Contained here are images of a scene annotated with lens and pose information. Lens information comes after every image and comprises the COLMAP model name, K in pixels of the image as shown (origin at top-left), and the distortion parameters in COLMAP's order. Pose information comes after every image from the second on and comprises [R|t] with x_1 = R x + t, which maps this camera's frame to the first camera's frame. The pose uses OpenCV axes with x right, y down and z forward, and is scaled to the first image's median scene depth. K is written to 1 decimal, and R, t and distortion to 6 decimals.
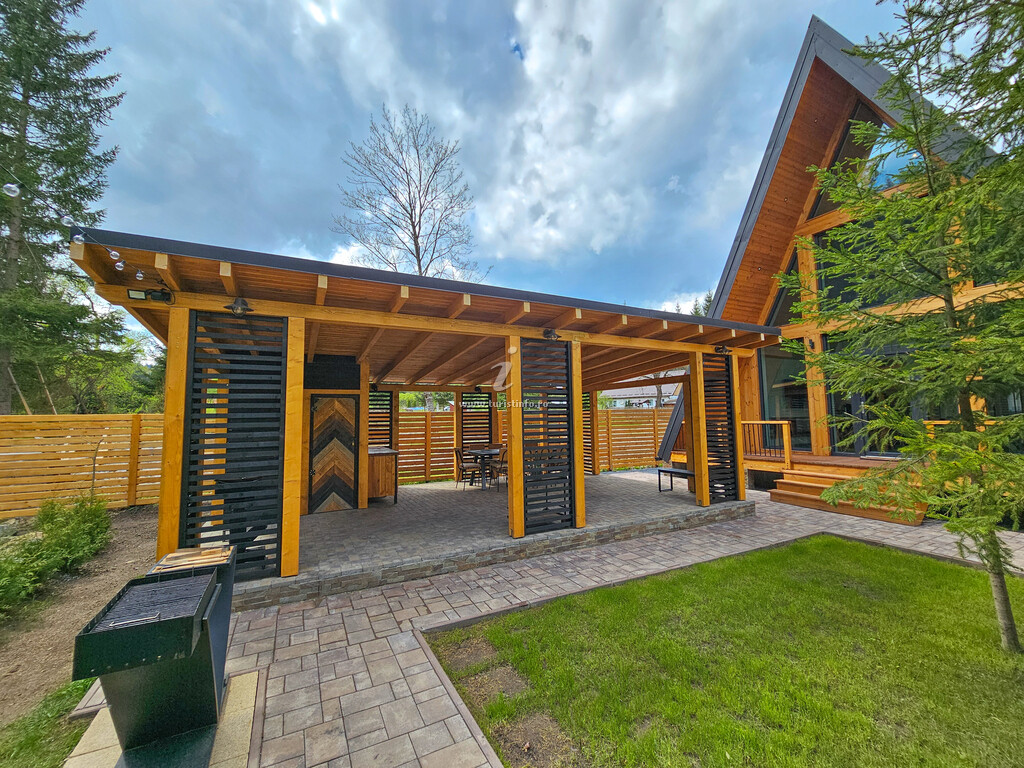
lens RADIAL K [[419.9, 0, 514.6], [0, 419.9, 380.8], [0, 0, 1]] dist [-0.000161, -0.000052]
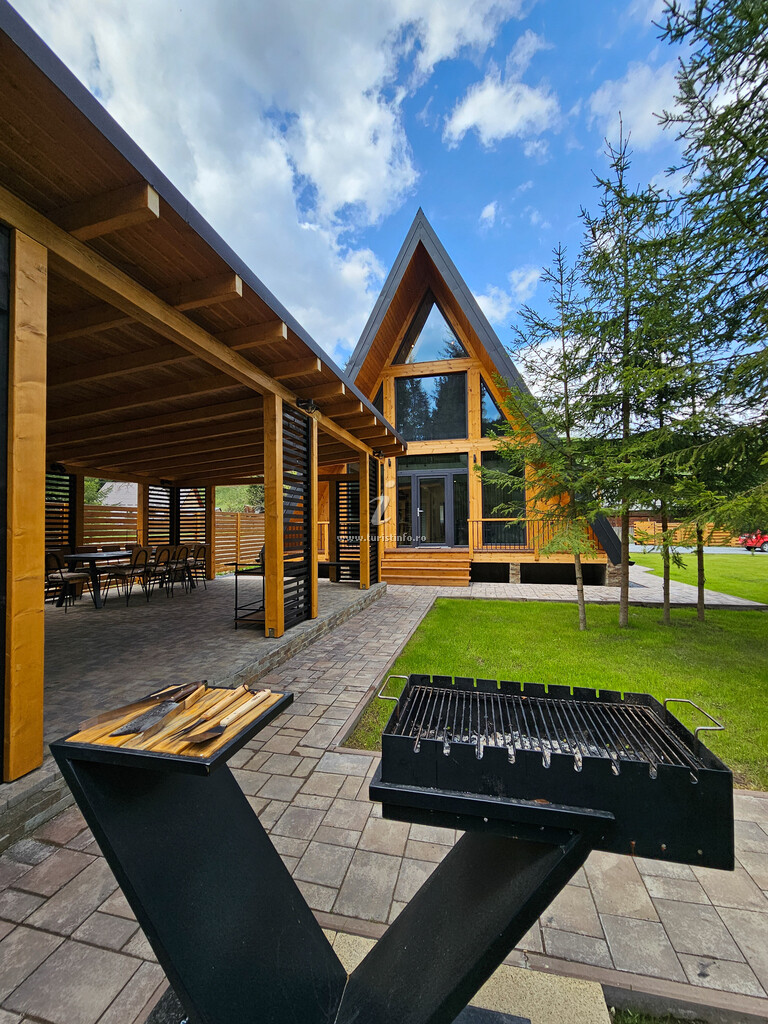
lens RADIAL K [[419.9, 0, 384.0], [0, 419.9, 512.0], [0, 0, 1]] dist [-0.000161, -0.000052]
pose [[0.652456, 0.036917, 0.756927, -0.491803], [-0.063728, 0.997948, 0.006260, 0.104298], [-0.755142, -0.052321, 0.653470, 0.299648]]
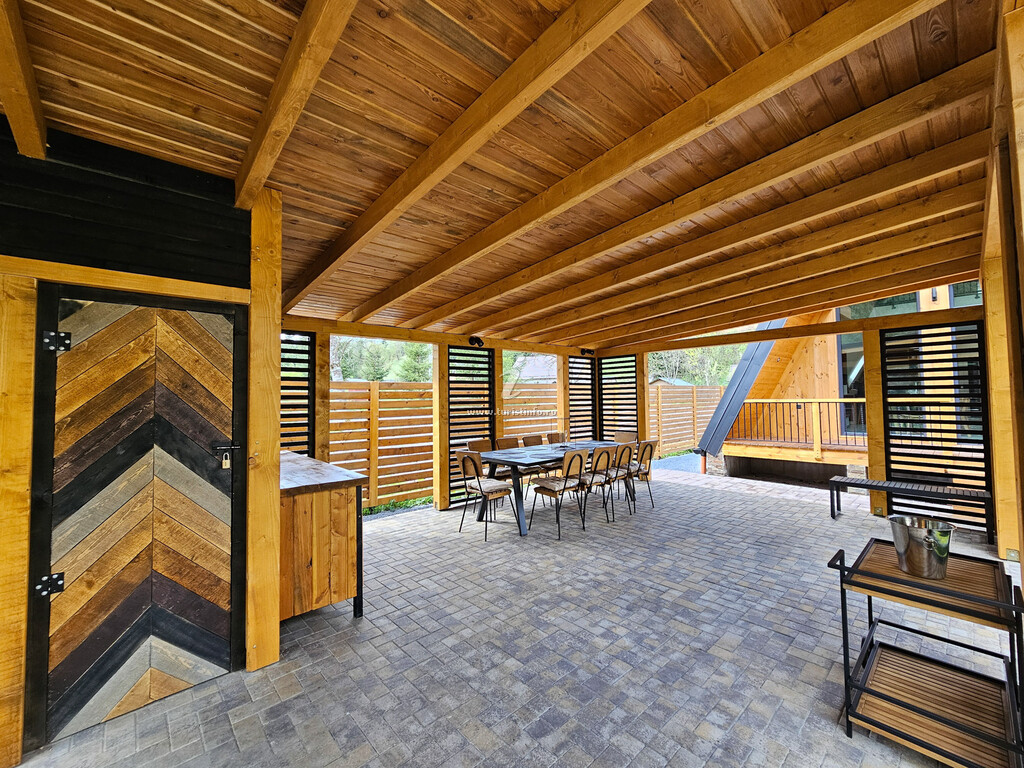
lens RADIAL K [[419.9, 0, 514.6], [0, 419.9, 380.8], [0, 0, 1]] dist [-0.000161, -0.000052]
pose [[0.965345, 0.012819, 0.260663, -0.350491], [-0.023471, 0.999010, 0.037795, 0.097539], [-0.259920, -0.042603, 0.964690, 0.871263]]
